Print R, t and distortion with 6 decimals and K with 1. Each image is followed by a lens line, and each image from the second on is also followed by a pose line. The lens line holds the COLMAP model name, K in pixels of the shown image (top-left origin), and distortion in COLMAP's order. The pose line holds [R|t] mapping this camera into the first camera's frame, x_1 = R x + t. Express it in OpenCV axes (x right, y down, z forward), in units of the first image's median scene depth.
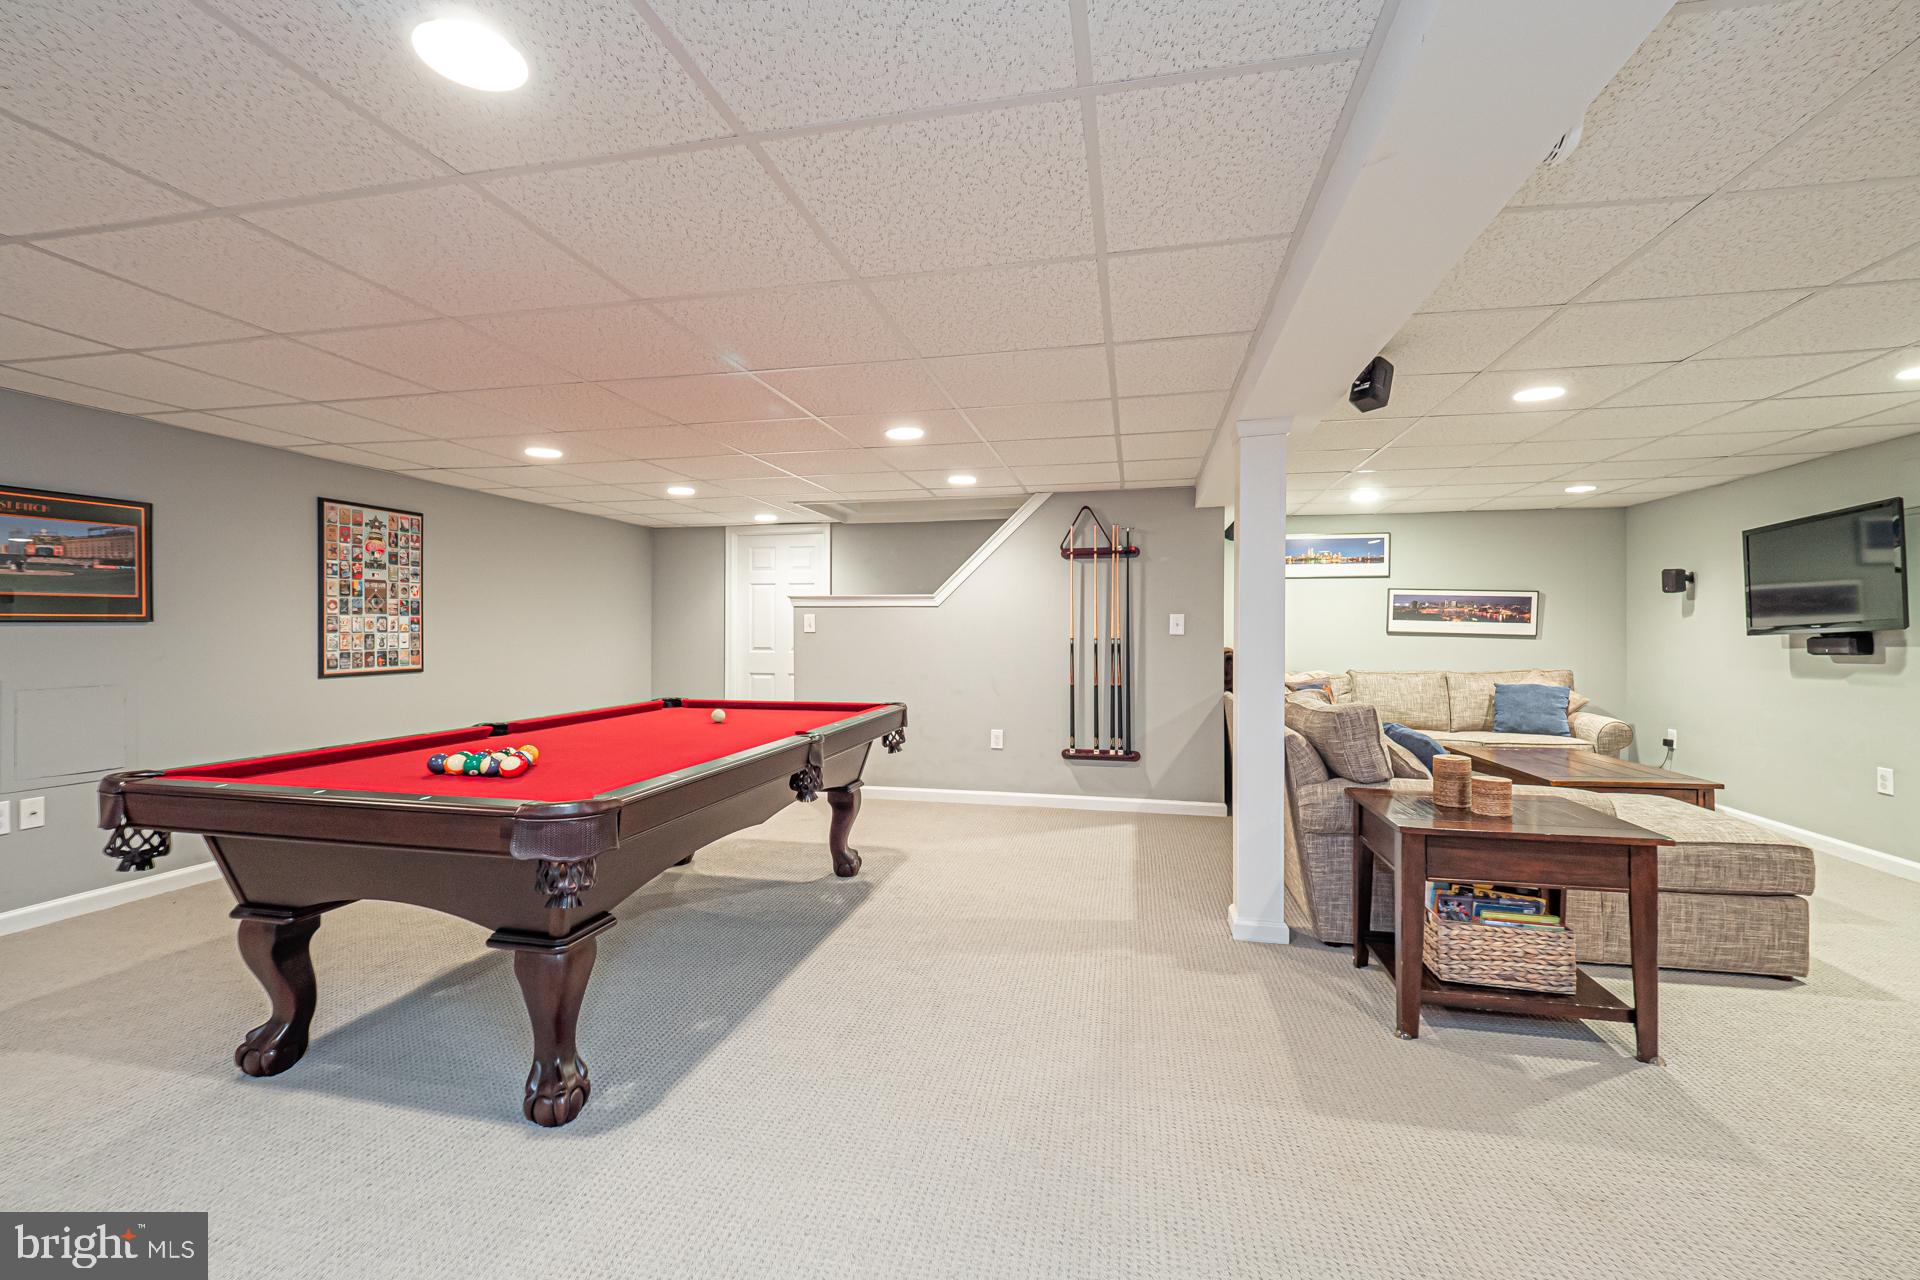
lens RADIAL K [[811.7, 0, 962.8], [0, 811.7, 647.1], [0, 0, 1]] dist [0.002086, -0.005993]
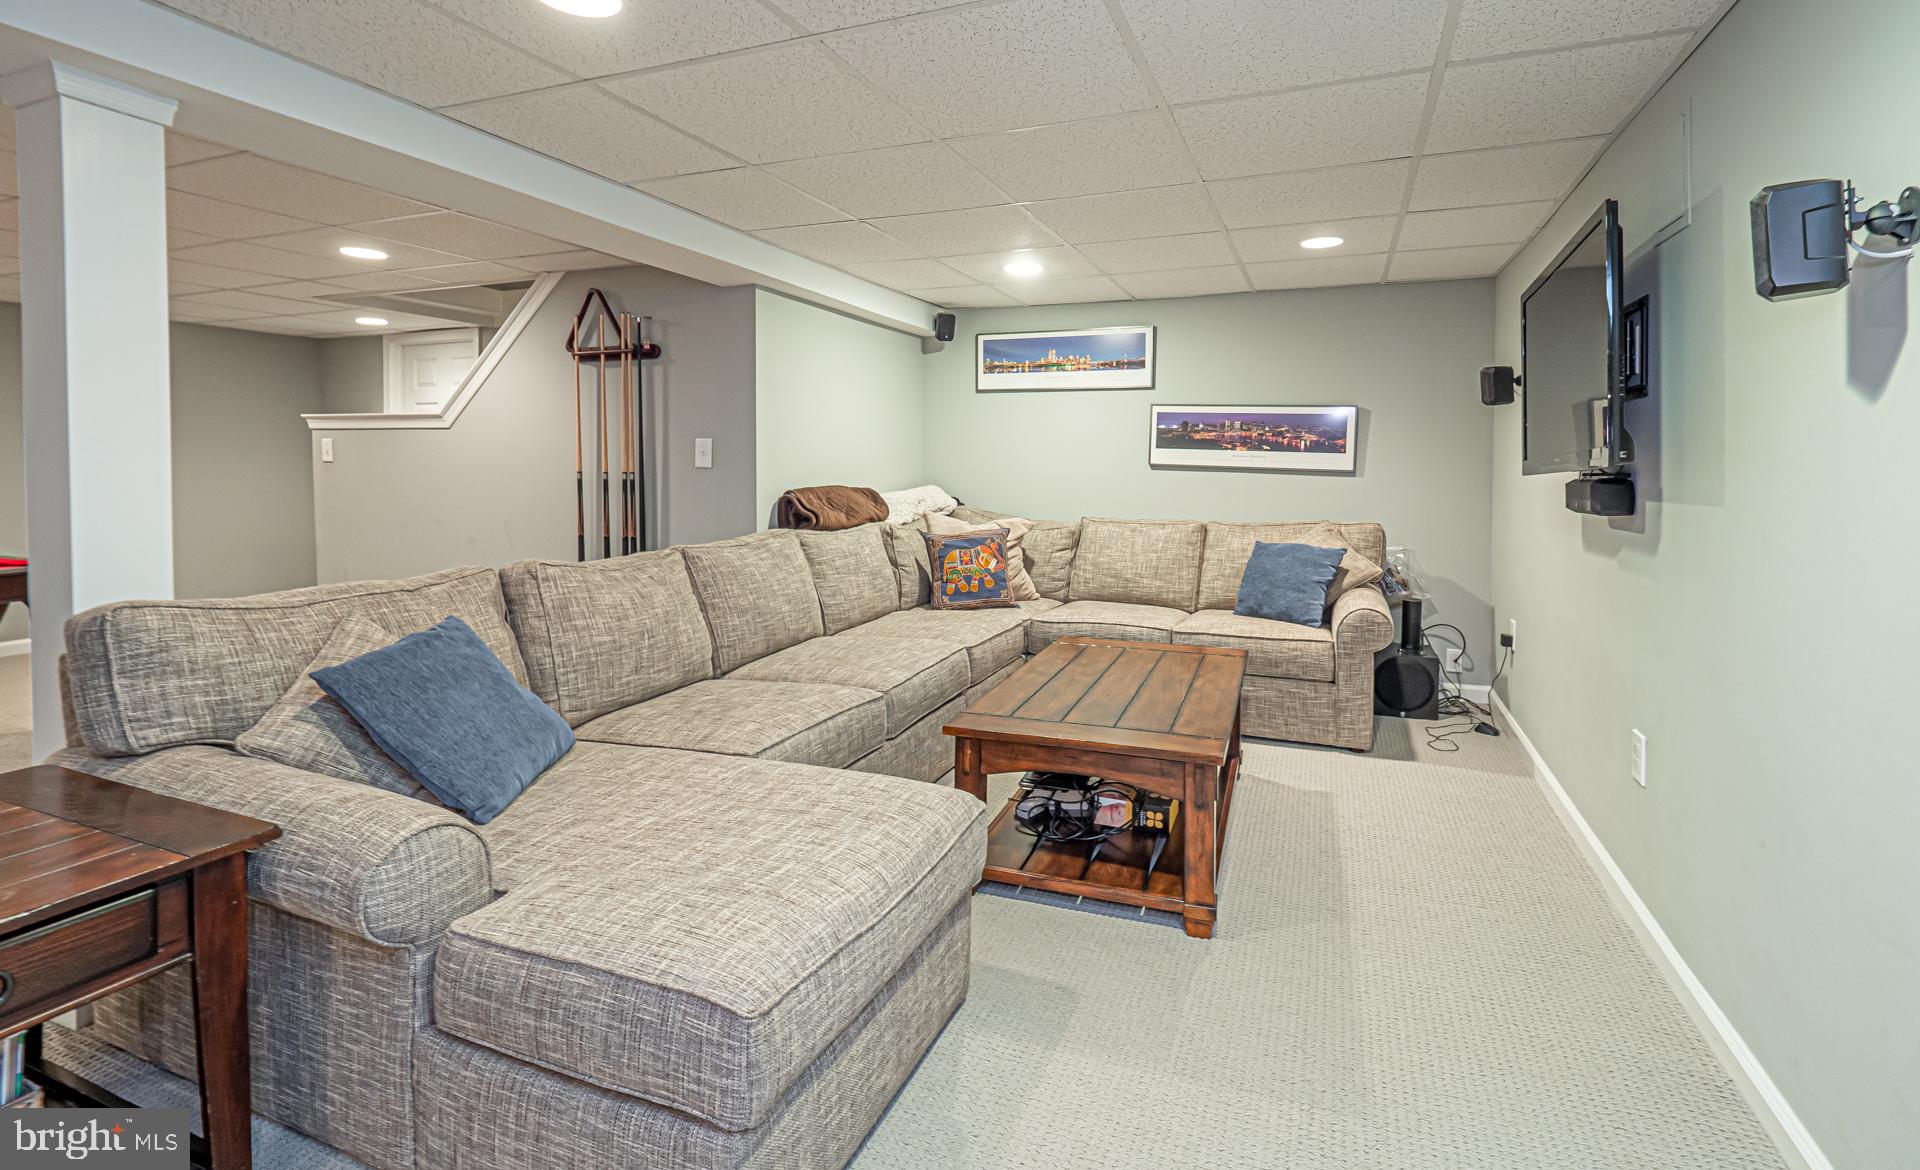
lens RADIAL K [[837.3, 0, 960.5], [0, 837.3, 503.5], [0, 0, 1]] dist [0.015423, 0.000007]
pose [[0.986844, 0.013028, -0.161148, 0.494837], [-0.008157, 0.999491, 0.030857, -0.006328], [0.161468, -0.029136, 0.986448, 0.249655]]
